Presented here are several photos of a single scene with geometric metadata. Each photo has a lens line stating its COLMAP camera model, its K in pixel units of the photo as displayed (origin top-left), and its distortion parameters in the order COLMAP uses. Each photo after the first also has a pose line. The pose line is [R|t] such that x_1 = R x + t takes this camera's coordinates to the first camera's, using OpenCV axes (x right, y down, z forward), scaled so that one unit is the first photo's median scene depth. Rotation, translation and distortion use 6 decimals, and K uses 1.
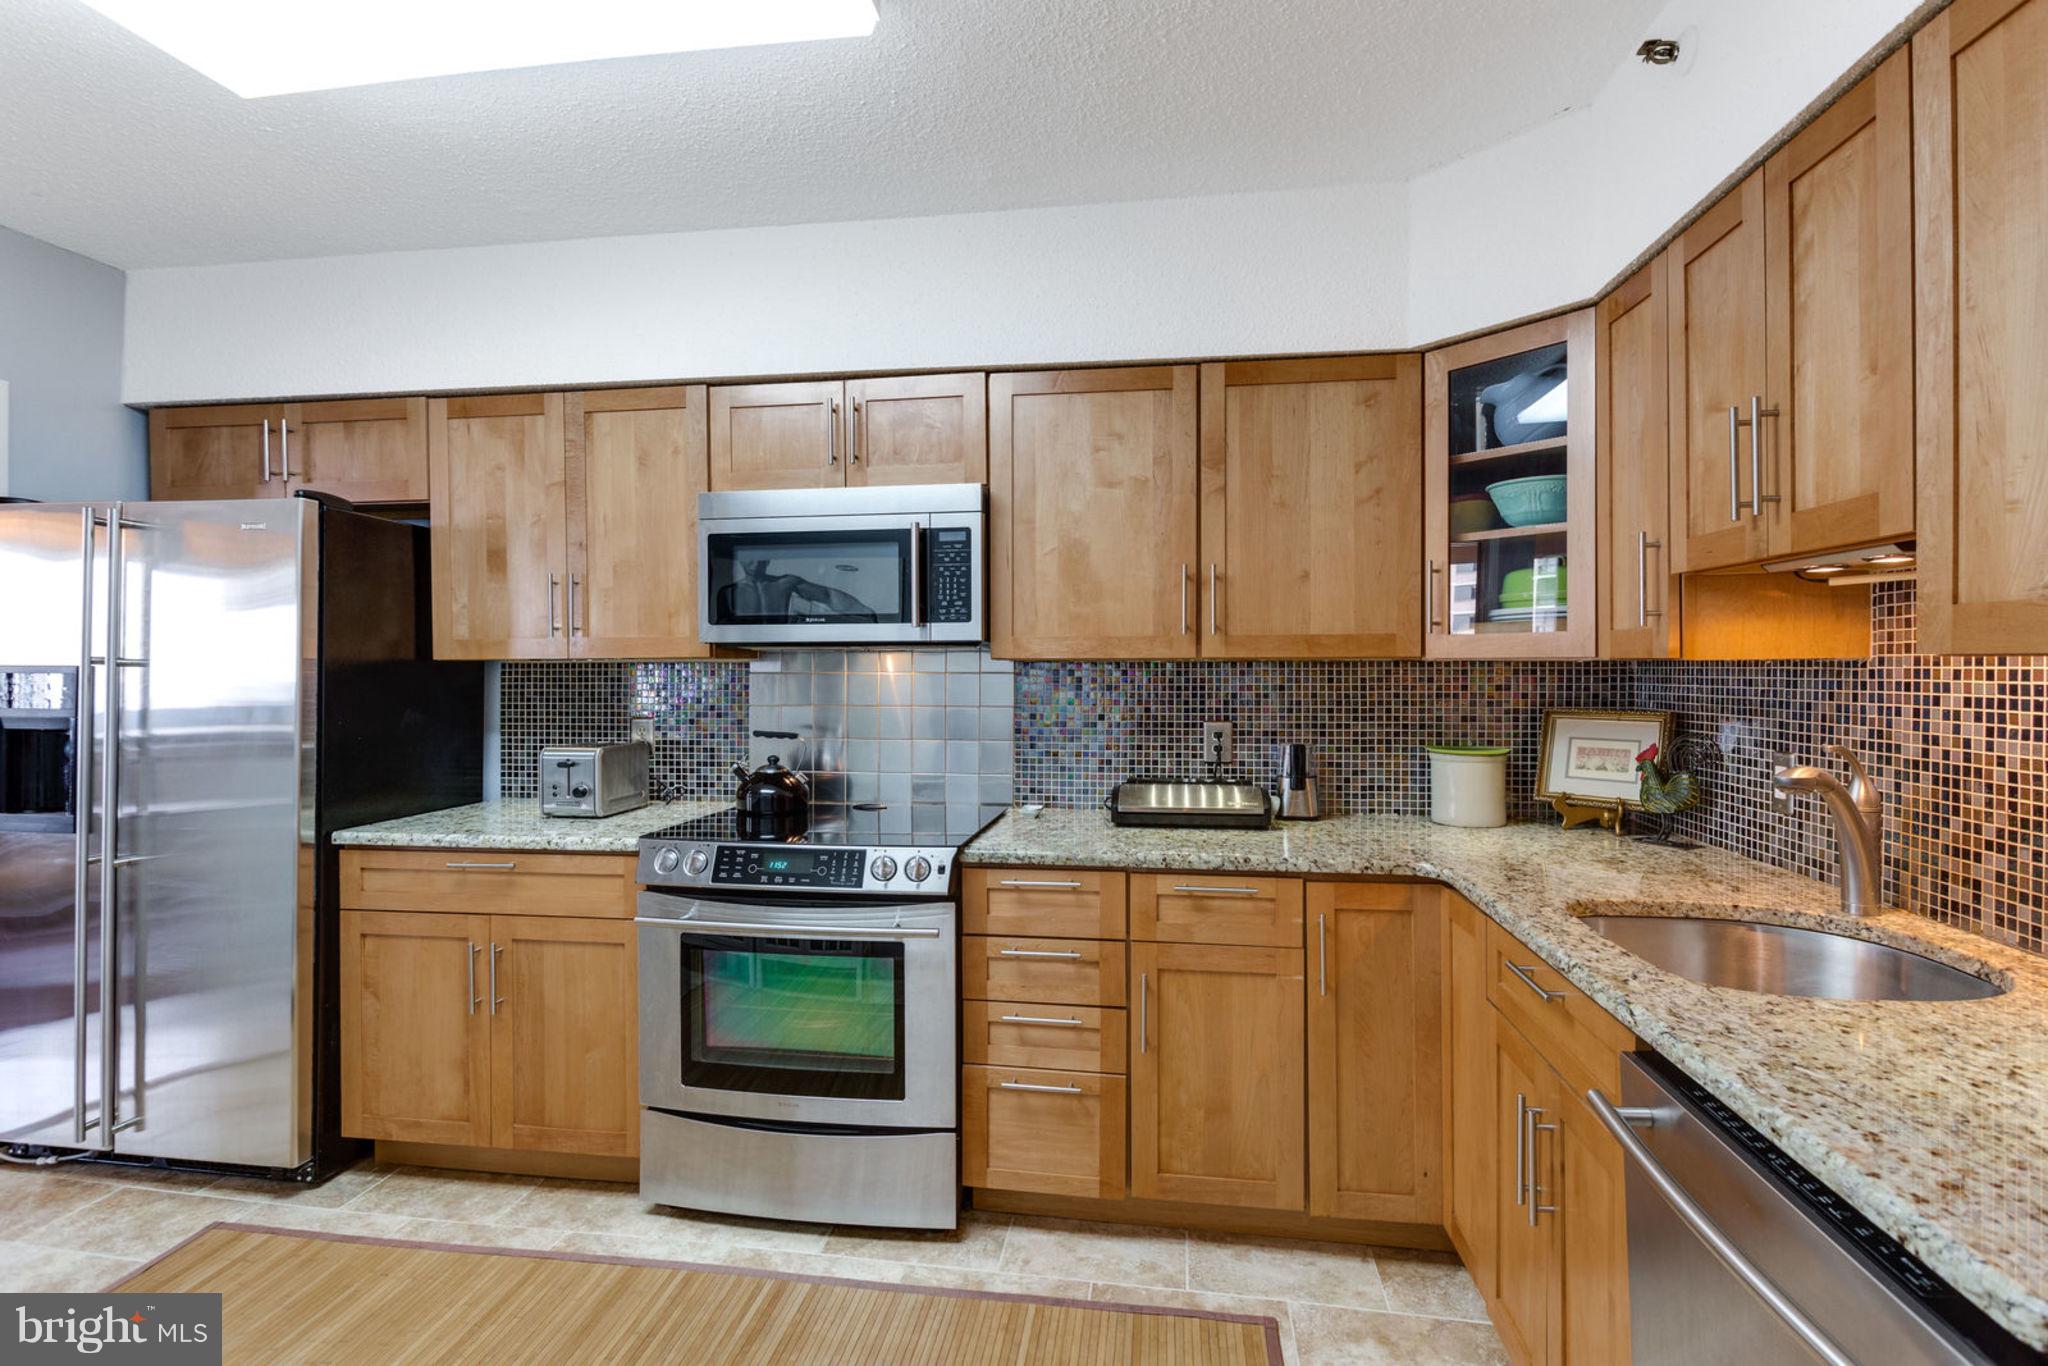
lens RADIAL K [[992.9, 0, 1018.4], [0, 992.9, 669.5], [0, 0, 1]] dist [0.005401, -0.004432]
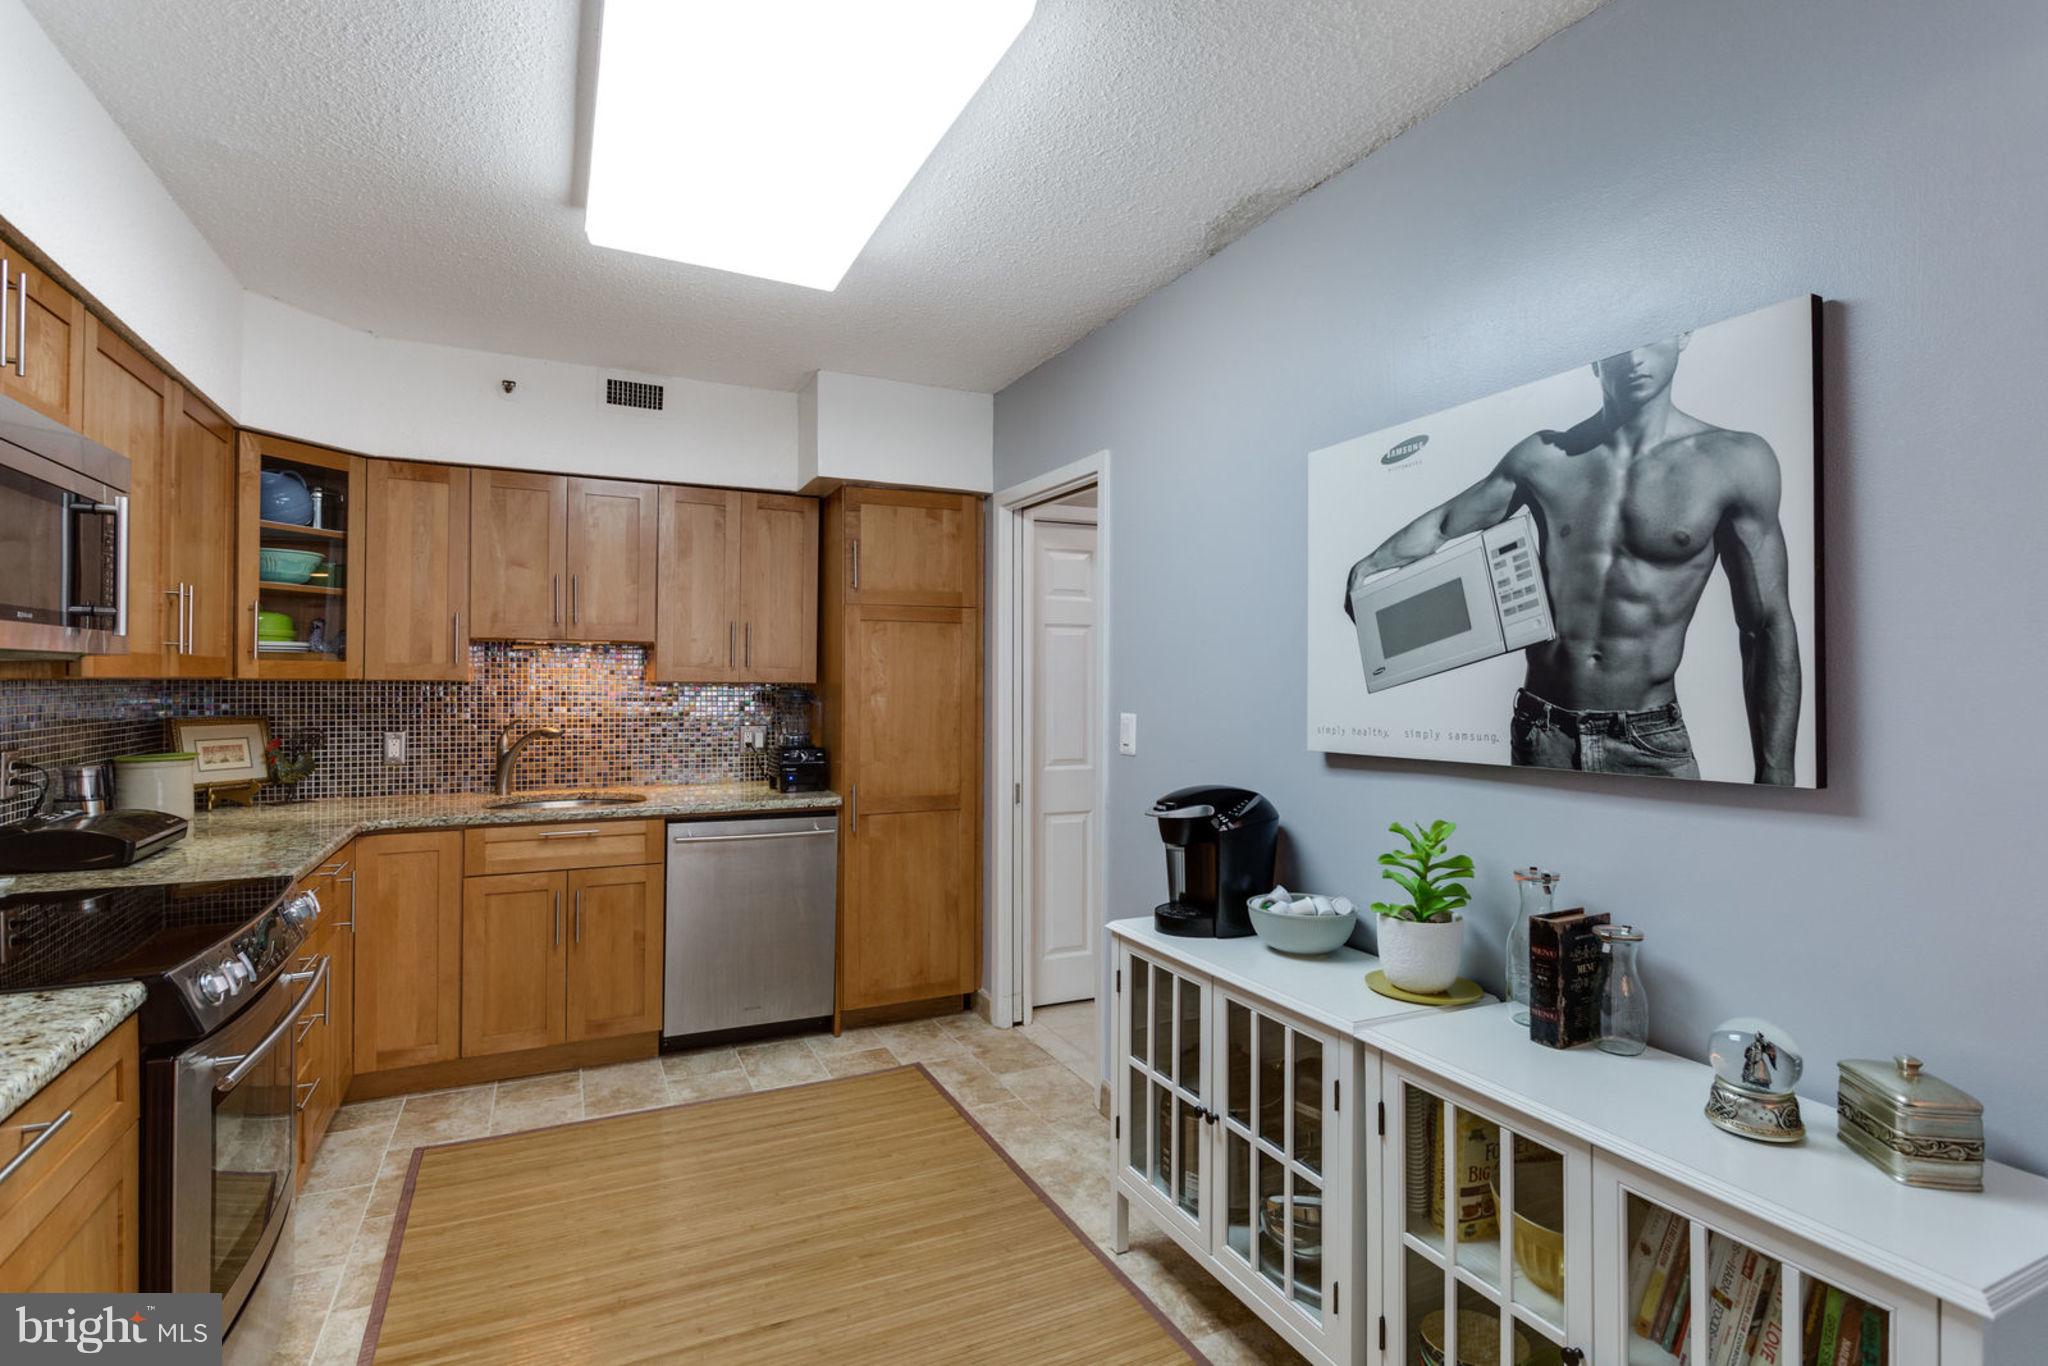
lens RADIAL K [[992.9, 0, 1095.5], [0, 992.9, 680.3], [0, 0, 1]] dist [0.005401, -0.004432]
pose [[-0.613823, -0.000366, 0.789443, -1.154609], [-0.000112, 1.000000, 0.000377, -0.008534], [-0.789443, 0.000143, -0.613823, 0.882460]]
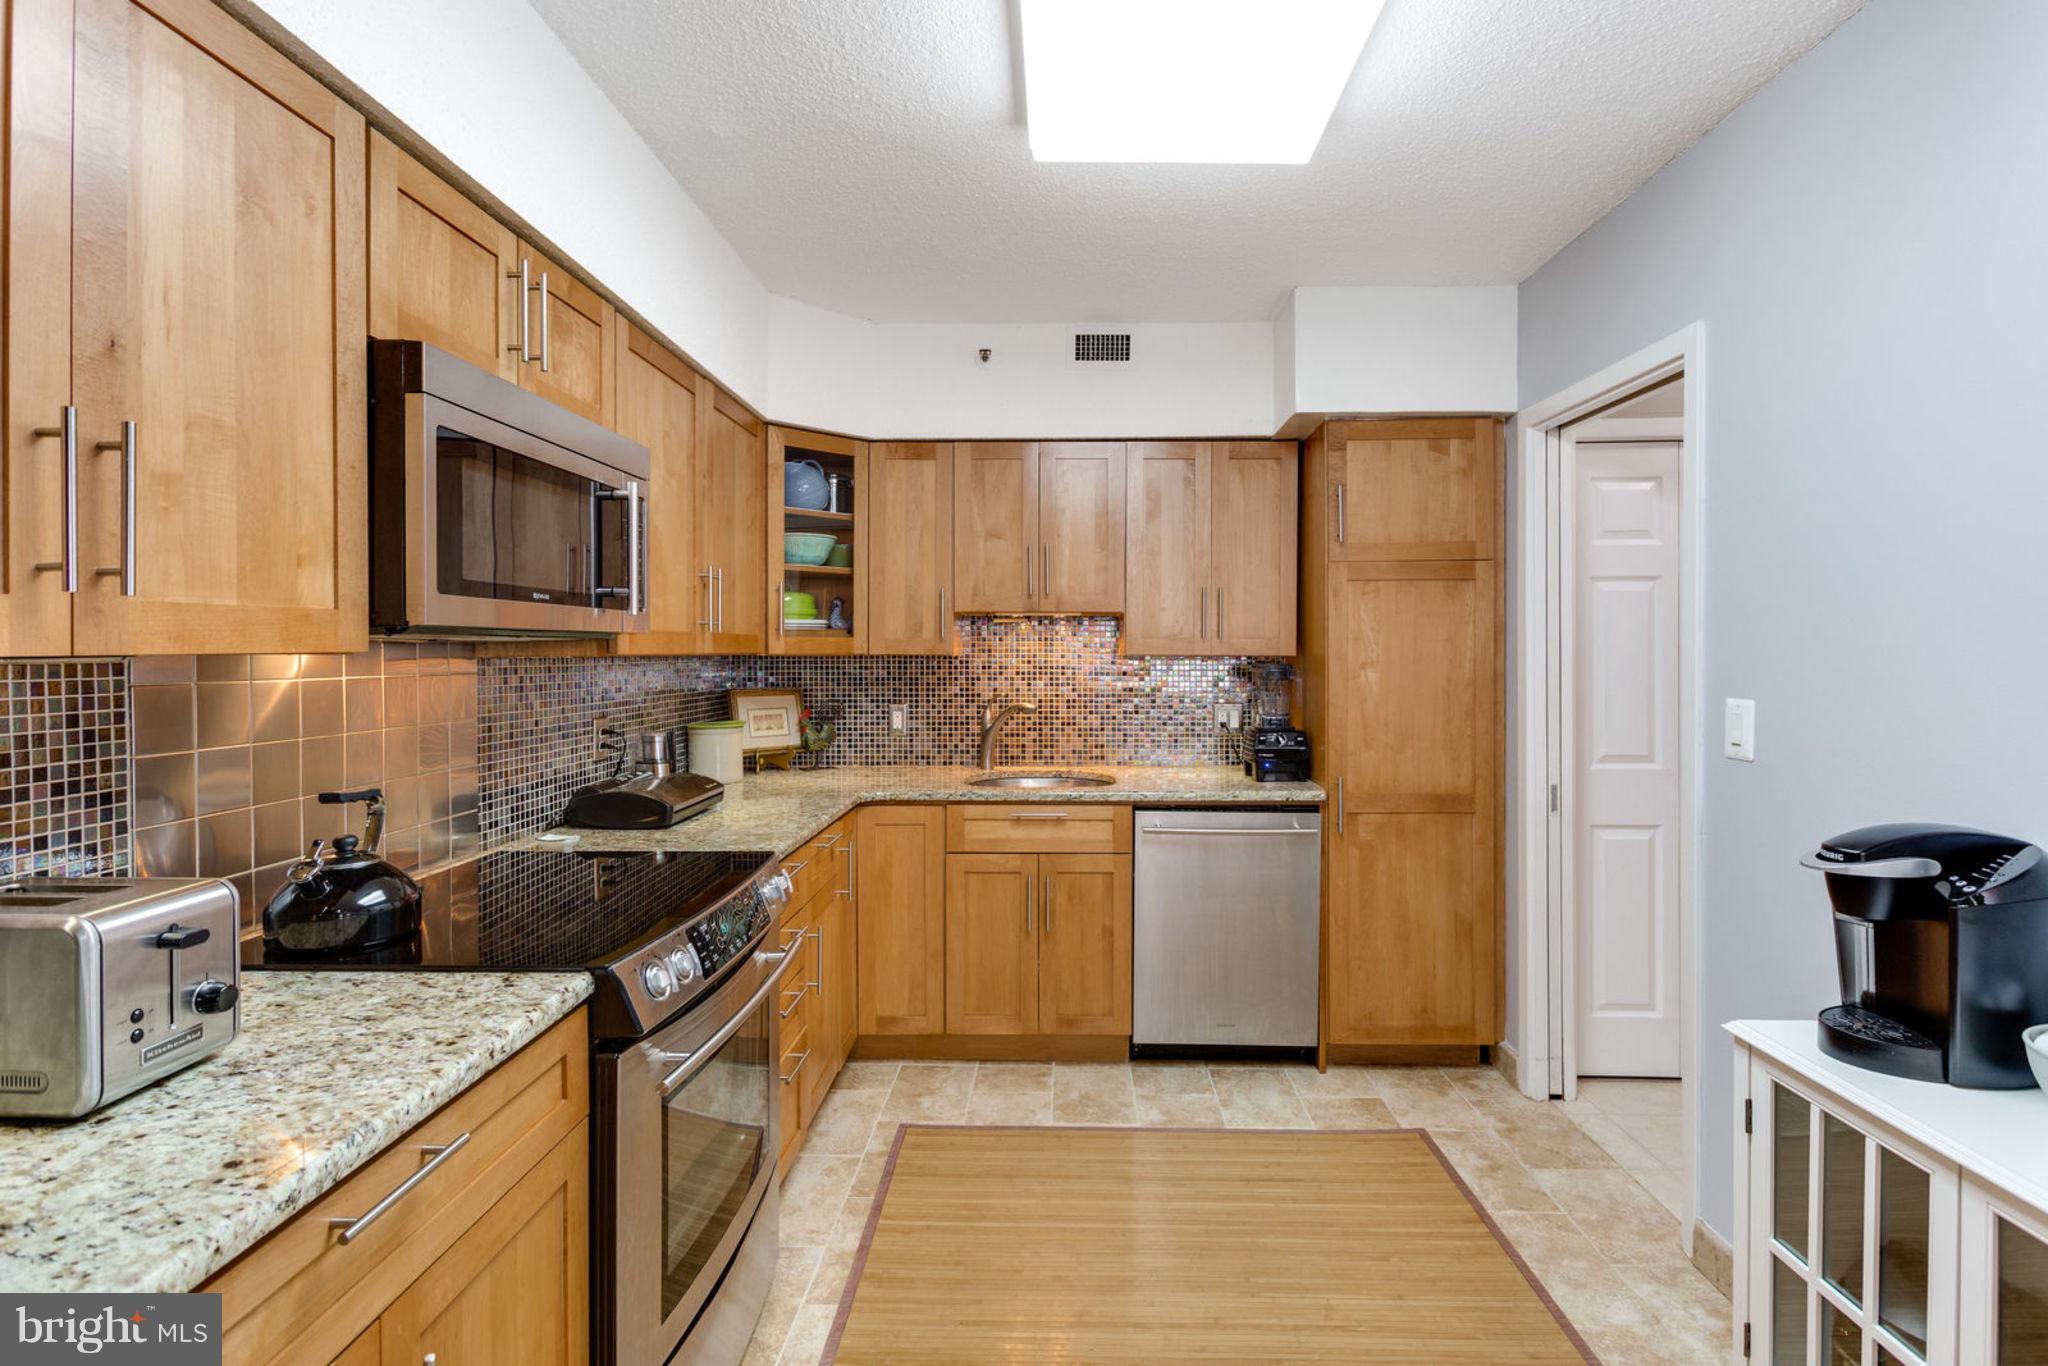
lens RADIAL K [[1041.8, 0, 1071.1], [0, 1041.8, 655.3], [0, 0, 1]] dist [-0.004209, -0.003065]
pose [[-0.165976, -0.001668, 0.986128, -0.982295], [0.006384, 0.999976, 0.002766, -0.009705], [-0.986109, 0.006754, -0.165961, 0.800264]]
